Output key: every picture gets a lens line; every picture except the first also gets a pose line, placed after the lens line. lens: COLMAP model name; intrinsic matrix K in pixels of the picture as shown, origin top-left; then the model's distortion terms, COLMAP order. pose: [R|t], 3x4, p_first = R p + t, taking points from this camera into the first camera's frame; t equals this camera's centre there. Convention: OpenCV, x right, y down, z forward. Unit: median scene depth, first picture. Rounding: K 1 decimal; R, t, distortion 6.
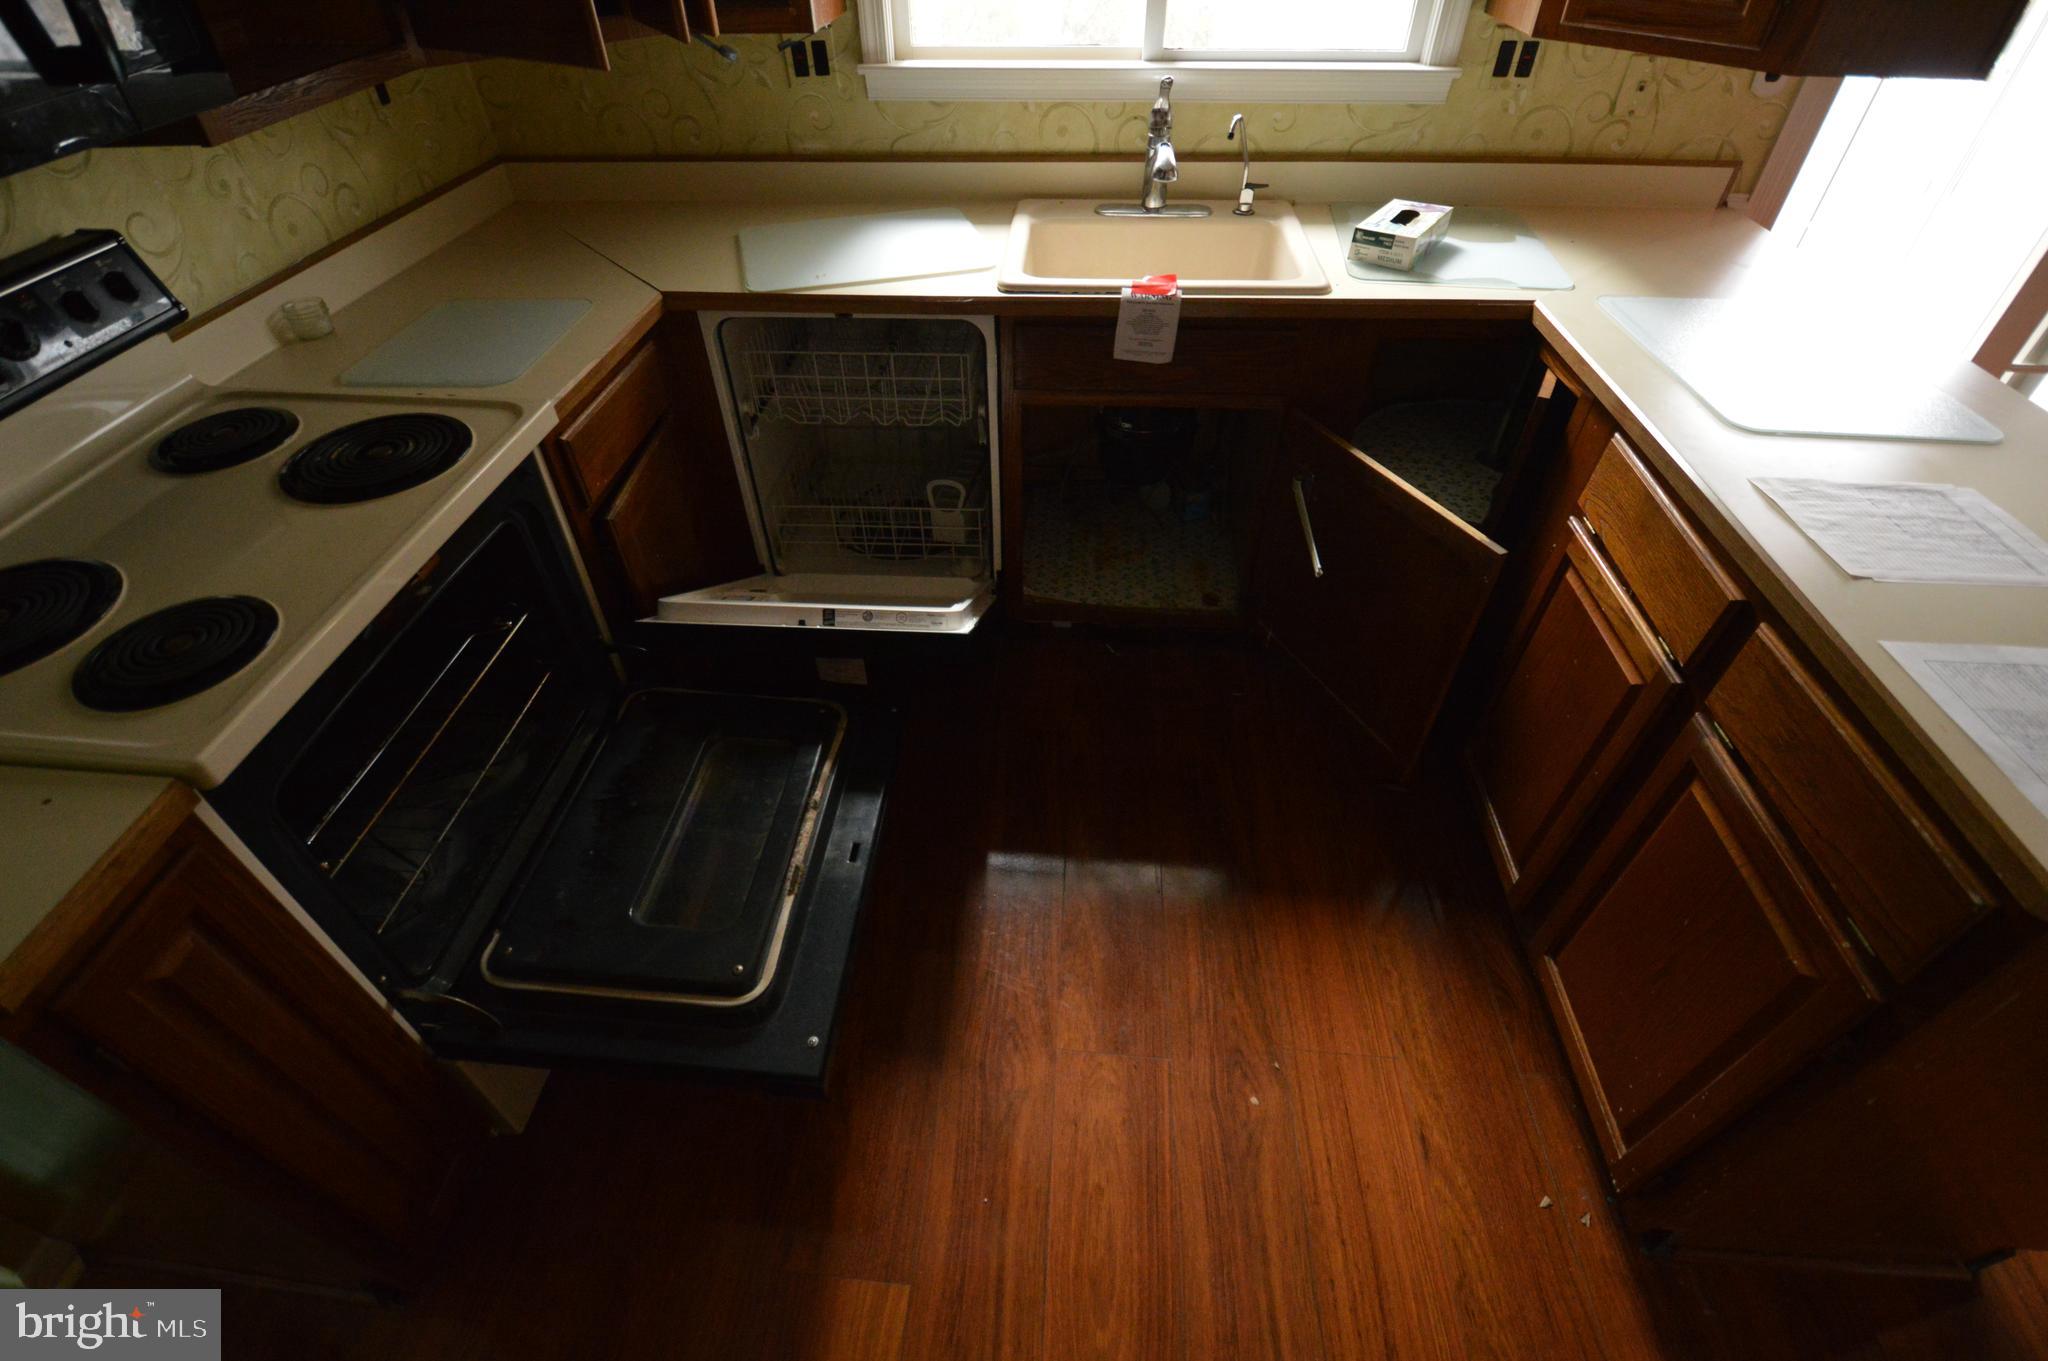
lens RADIAL K [[894.4, 0, 1003.7], [0, 894.4, 675.4], [0, 0, 1]] dist [-0.011262, -0.000259]
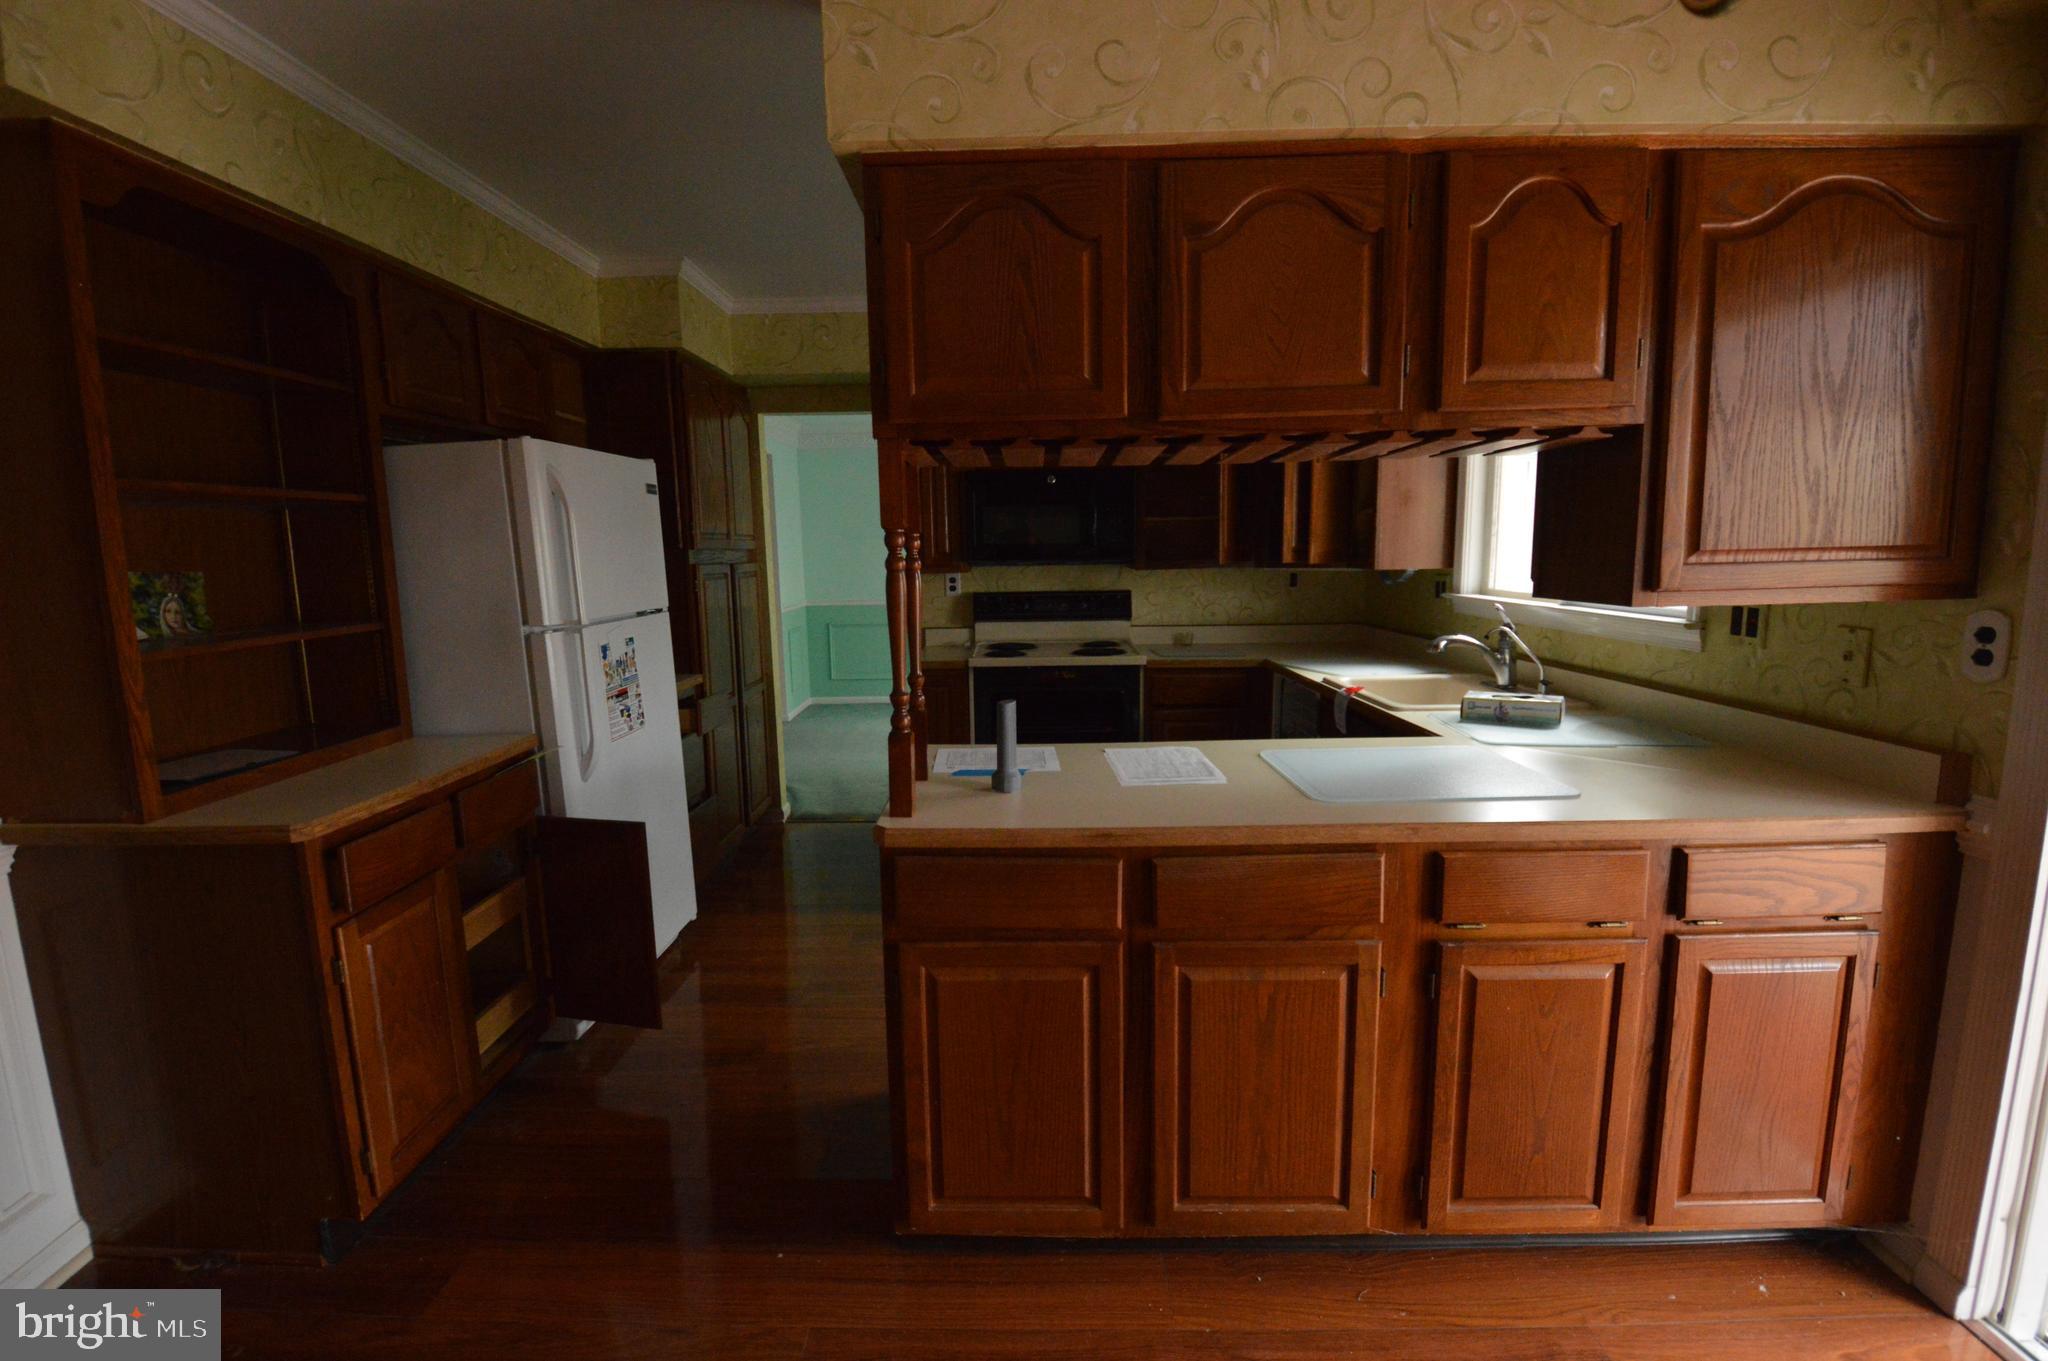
lens RADIAL K [[894.4, 0, 1003.7], [0, 894.4, 675.4], [0, 0, 1]] dist [-0.011262, -0.000259]
pose [[0.063303, 0.154260, -0.986000, 1.567067], [-0.670837, 0.738062, 0.072401, -0.116016], [0.738898, 0.656862, 0.150205, 0.206570]]
